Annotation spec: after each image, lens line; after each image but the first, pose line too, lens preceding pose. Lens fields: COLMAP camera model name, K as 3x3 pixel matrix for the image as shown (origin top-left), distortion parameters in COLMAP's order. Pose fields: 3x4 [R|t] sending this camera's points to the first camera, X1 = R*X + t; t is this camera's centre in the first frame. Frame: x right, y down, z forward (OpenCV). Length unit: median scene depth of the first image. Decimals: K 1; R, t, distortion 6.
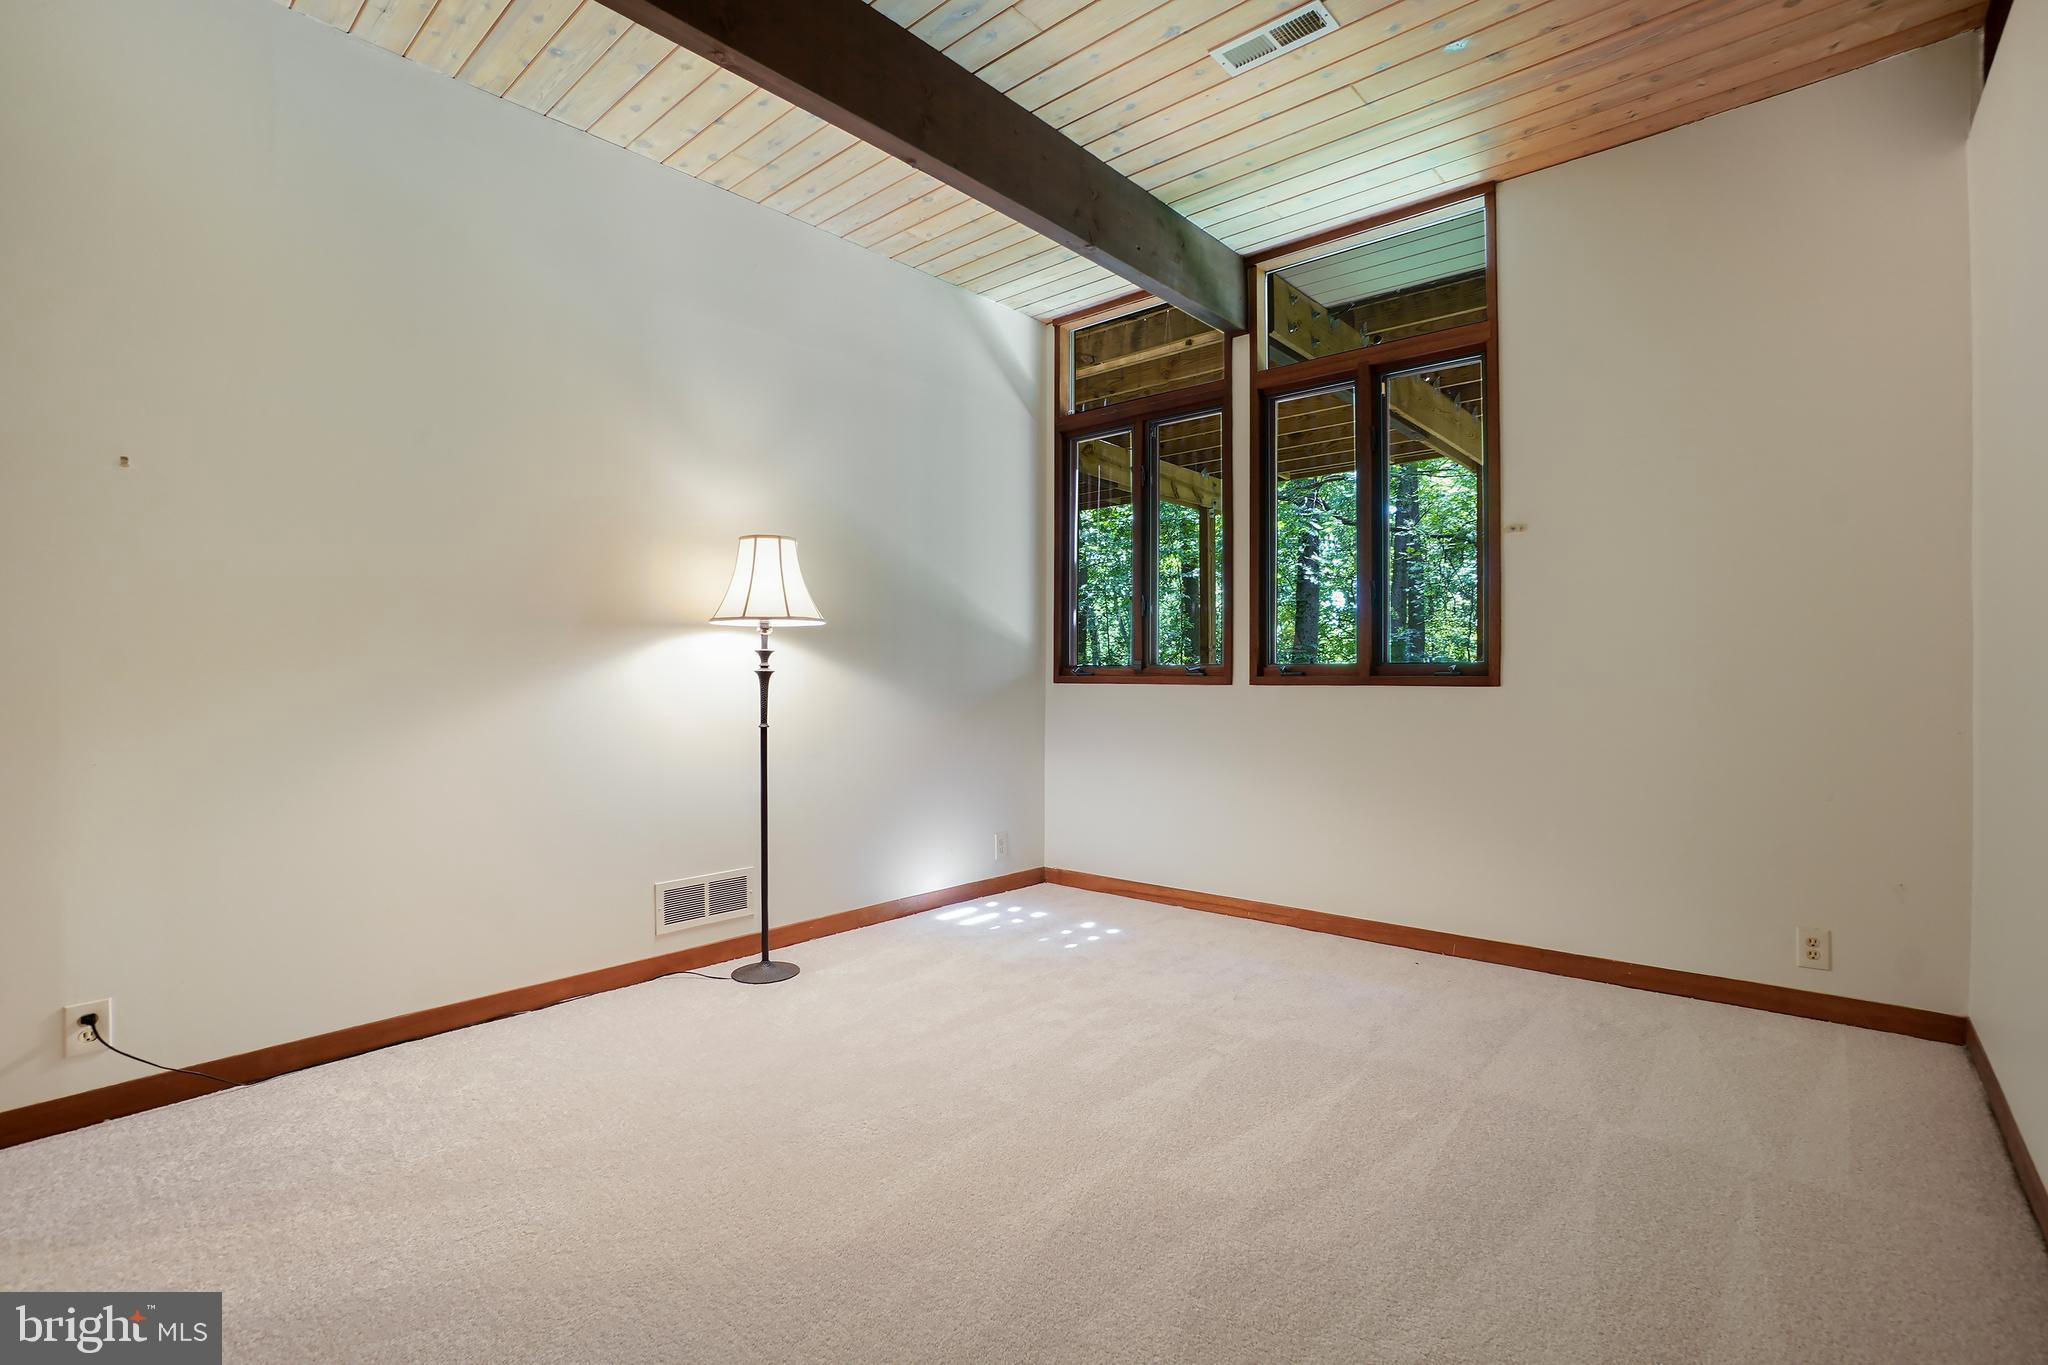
lens RADIAL K [[926.4, 0, 1032.8], [0, 926.4, 689.3], [0, 0, 1]] dist [-0.063617, 0.020154]
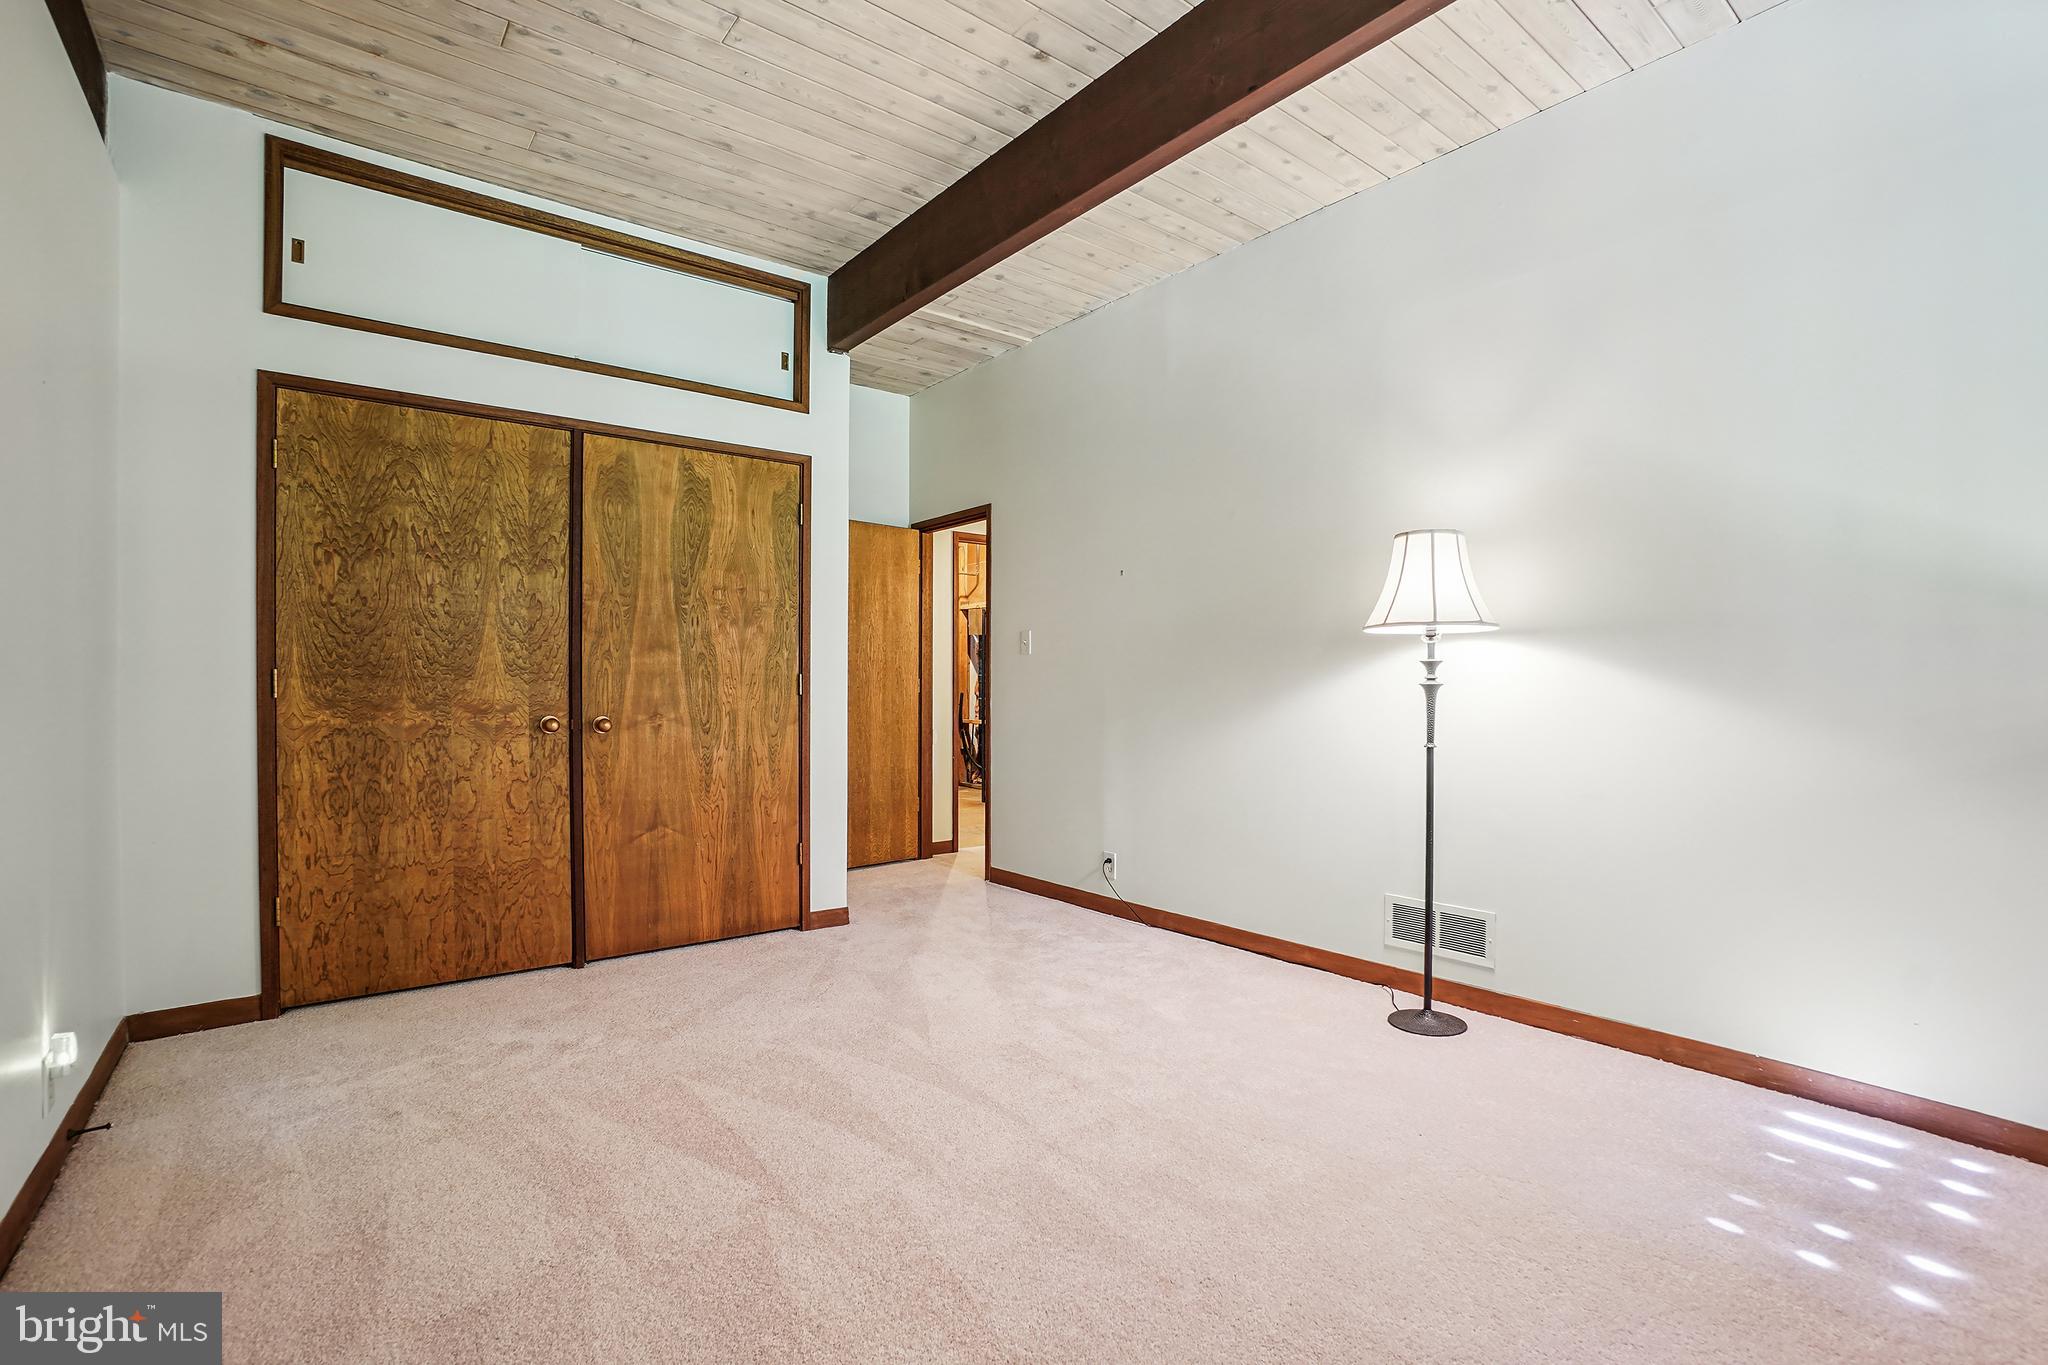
lens RADIAL K [[926.4, 0, 1032.8], [0, 926.4, 689.3], [0, 0, 1]] dist [-0.063617, 0.020154]
pose [[-0.171000, 0.009686, -0.985223, 0.643993], [-0.014289, 0.999822, 0.012310, -0.019930], [0.985167, 0.016182, -0.170832, 0.772549]]
